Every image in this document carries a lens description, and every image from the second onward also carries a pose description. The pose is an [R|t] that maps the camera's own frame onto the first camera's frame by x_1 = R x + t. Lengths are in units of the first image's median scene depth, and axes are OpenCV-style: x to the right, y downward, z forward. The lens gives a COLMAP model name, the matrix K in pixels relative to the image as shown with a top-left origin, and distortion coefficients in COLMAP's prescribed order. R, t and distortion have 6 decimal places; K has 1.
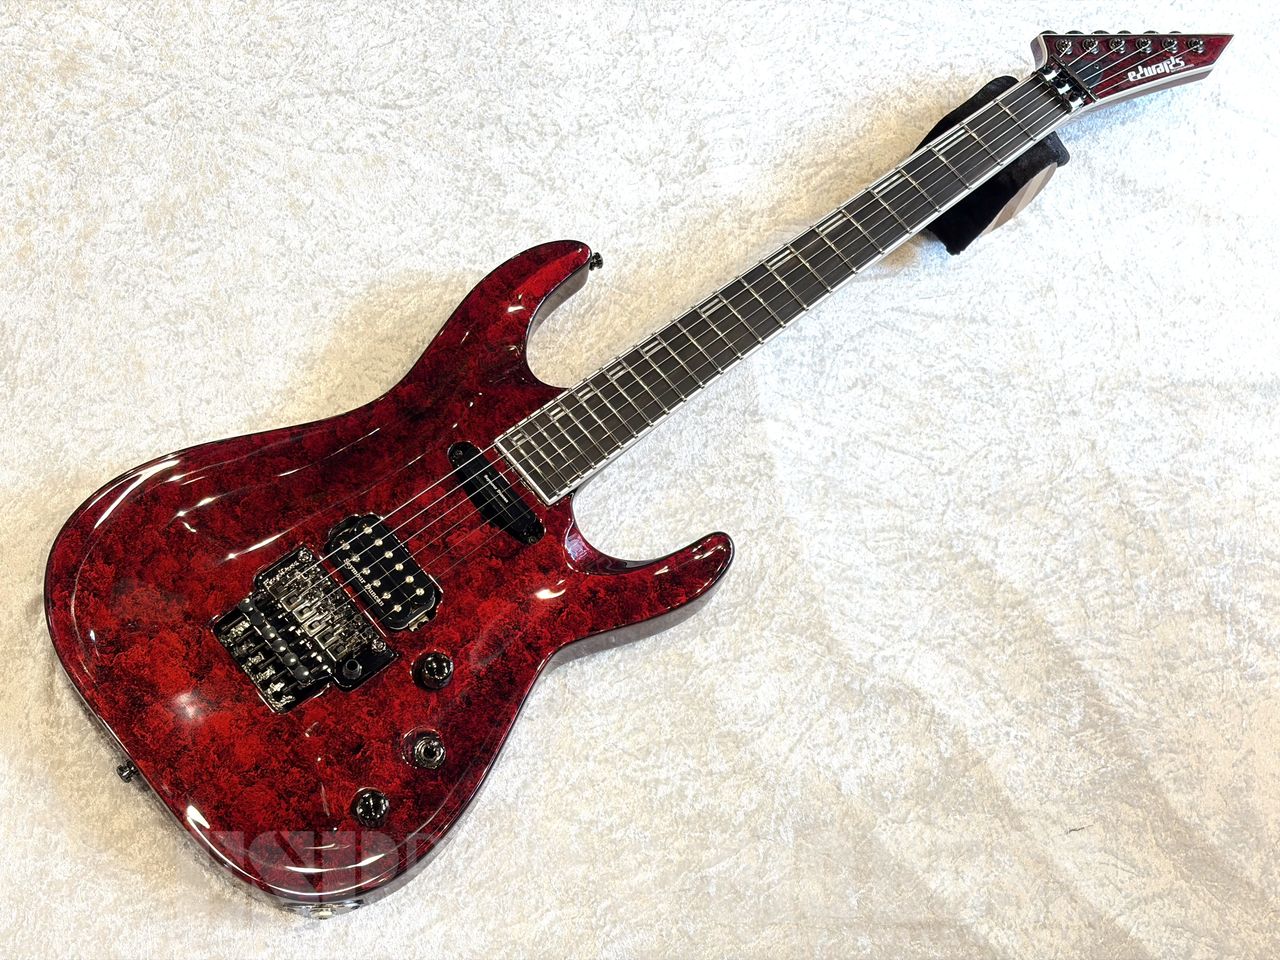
lens RADIAL K [[2022.7, 0, 645.2], [0, 2022.7, 483.4], [0, 0, 1]] dist [0.291879, -1.308558]
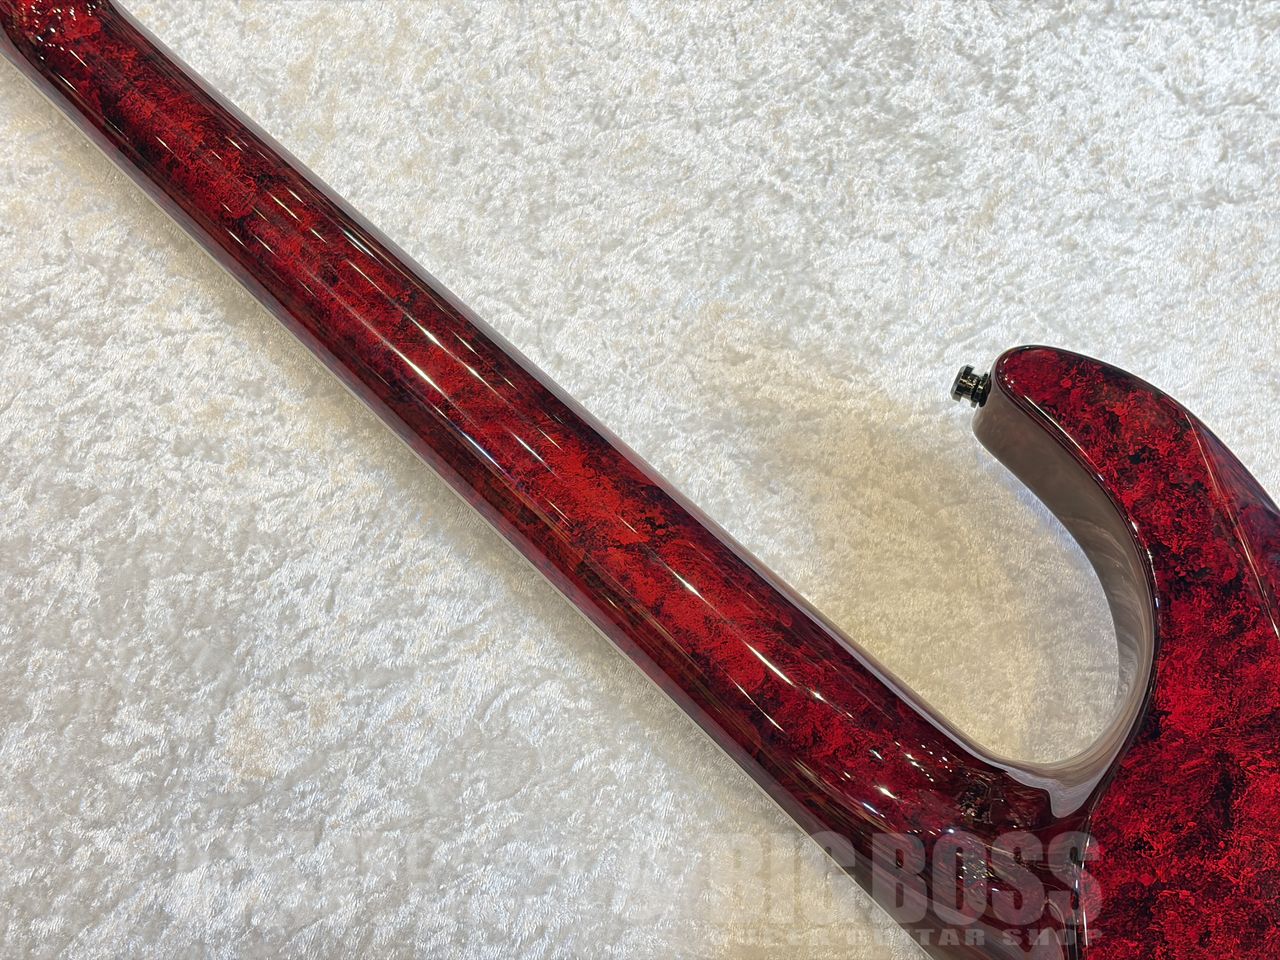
lens RADIAL K [[1971.3, 0, 651.8], [0, 1971.3, 479.8], [0, 0, 1]] dist [0.284195, -1.151456]
pose [[0.886159, 0.342900, -0.311676, 0.066504], [-0.360999, 0.932566, -0.000404, -0.027957], [0.290520, 0.112873, 0.950188, 0.552530]]
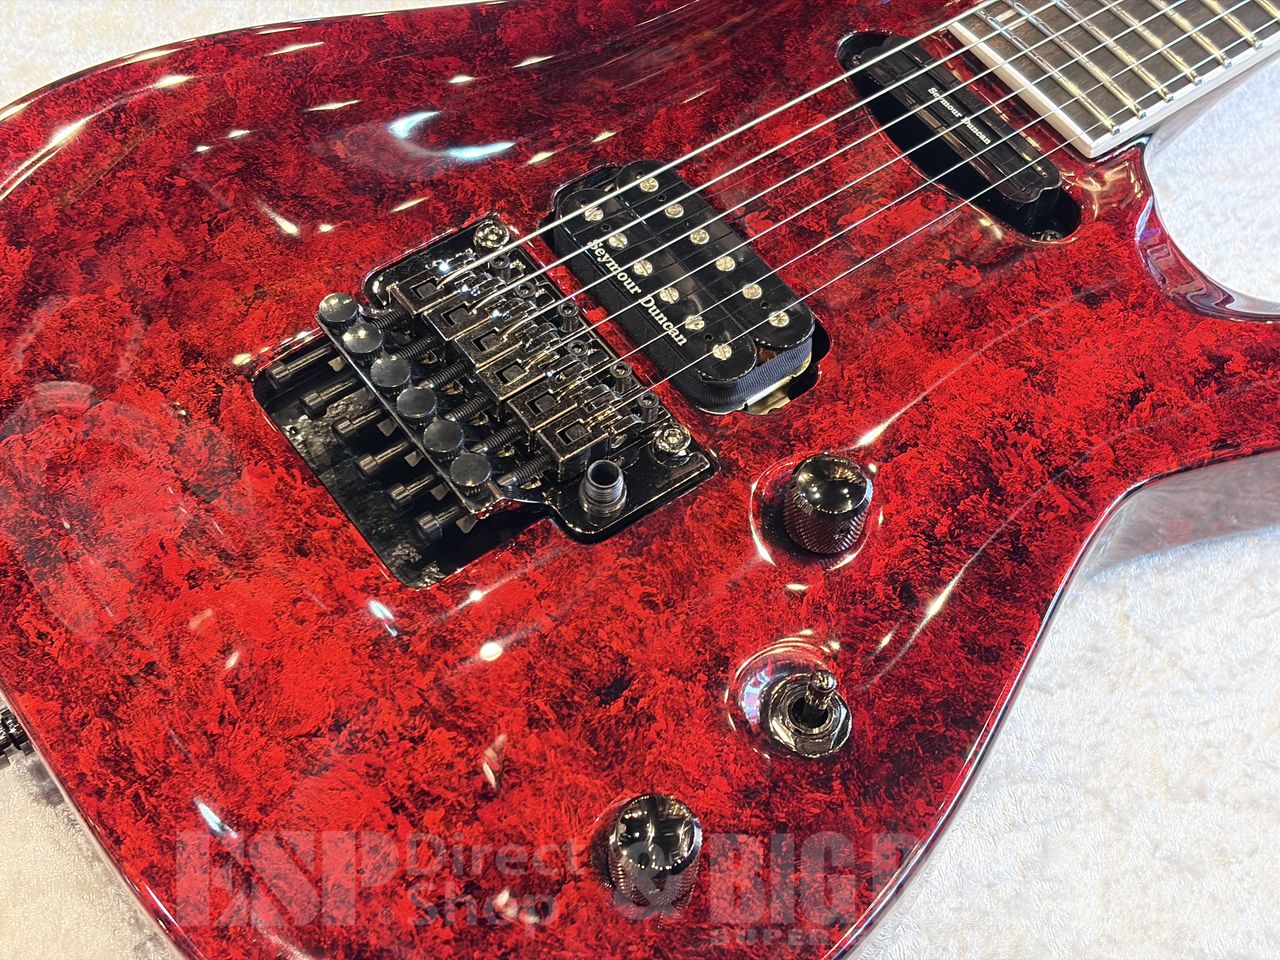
lens RADIAL K [[1980.0, 0, 640.0], [0, 1980.0, 480.0], [0, 0, 1]] dist [0.270795, -1.126241]
pose [[0.994543, 0.012617, -0.103564, -0.087843], [-0.030328, 0.984757, -0.171271, 0.134502], [0.099825, 0.173477, 0.979766, 0.568118]]
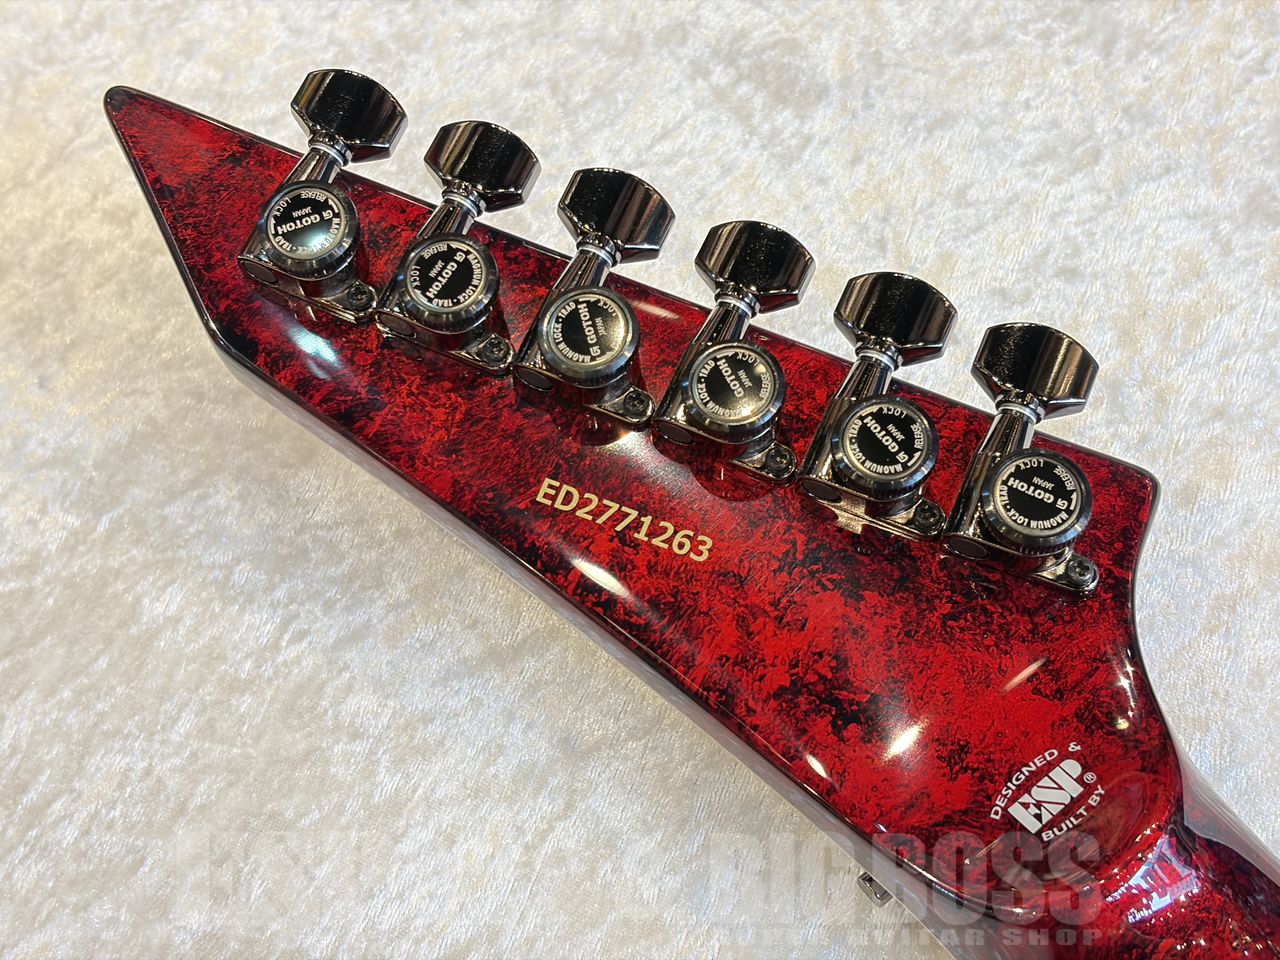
lens RADIAL K [[1971.3, 0, 651.8], [0, 1971.3, 479.8], [0, 0, 1]] dist [0.284195, -1.151456]
pose [[0.792885, 0.317501, -0.520121, -0.215694], [-0.342303, 0.938210, 0.050903, -0.118124], [0.504145, 0.137679, 0.852574, 0.777957]]
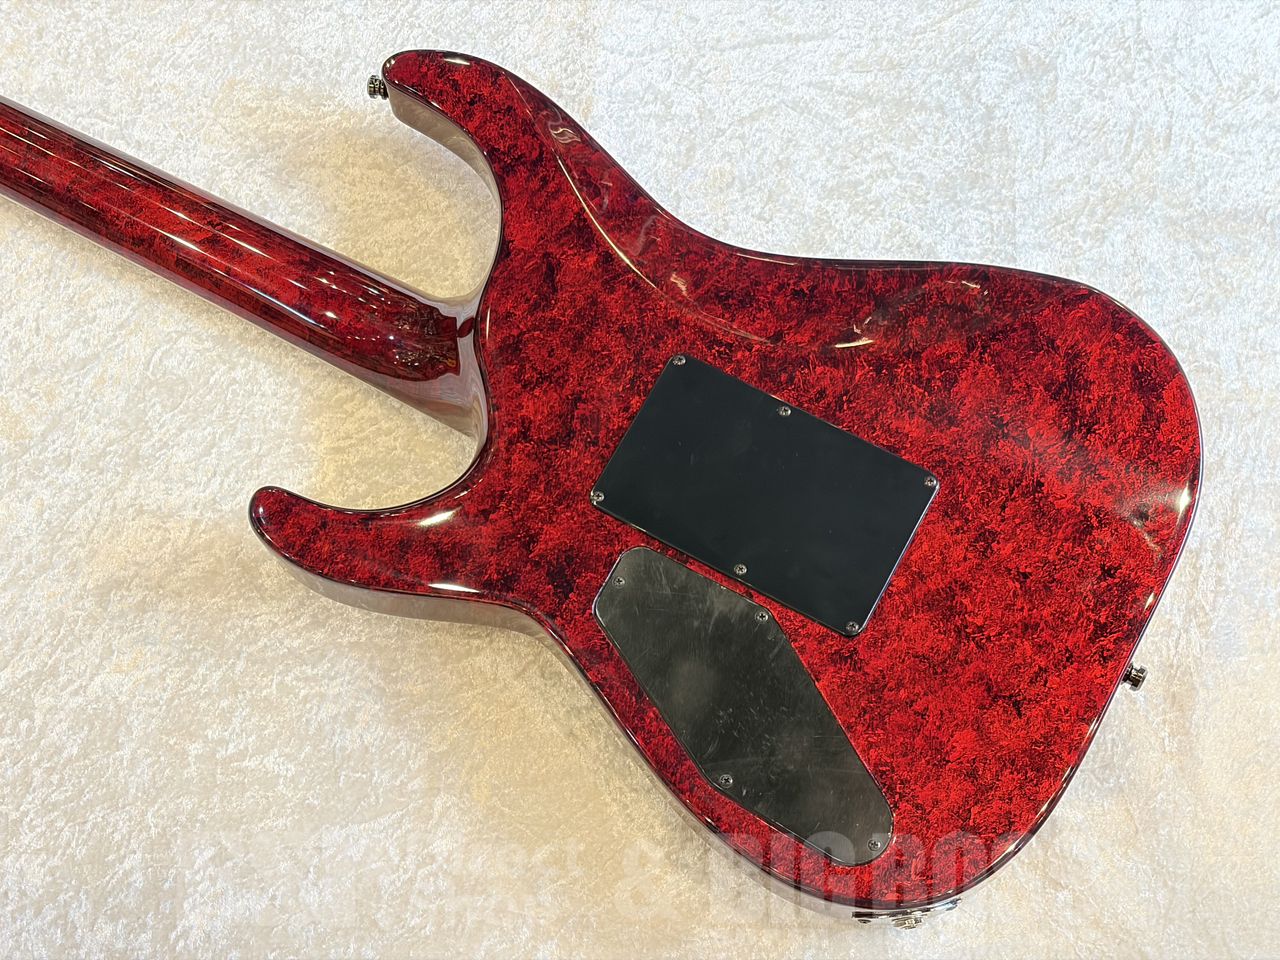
lens RADIAL K [[1945.2, 0, 645.6], [0, 1945.2, 474.4], [0, 0, 1]] dist [0.291242, -1.106398]
pose [[0.964294, 0.101985, -0.244409, 0.263537], [-0.082325, 0.992590, 0.089376, -0.006336], [0.251713, -0.066063, 0.965544, 0.322455]]
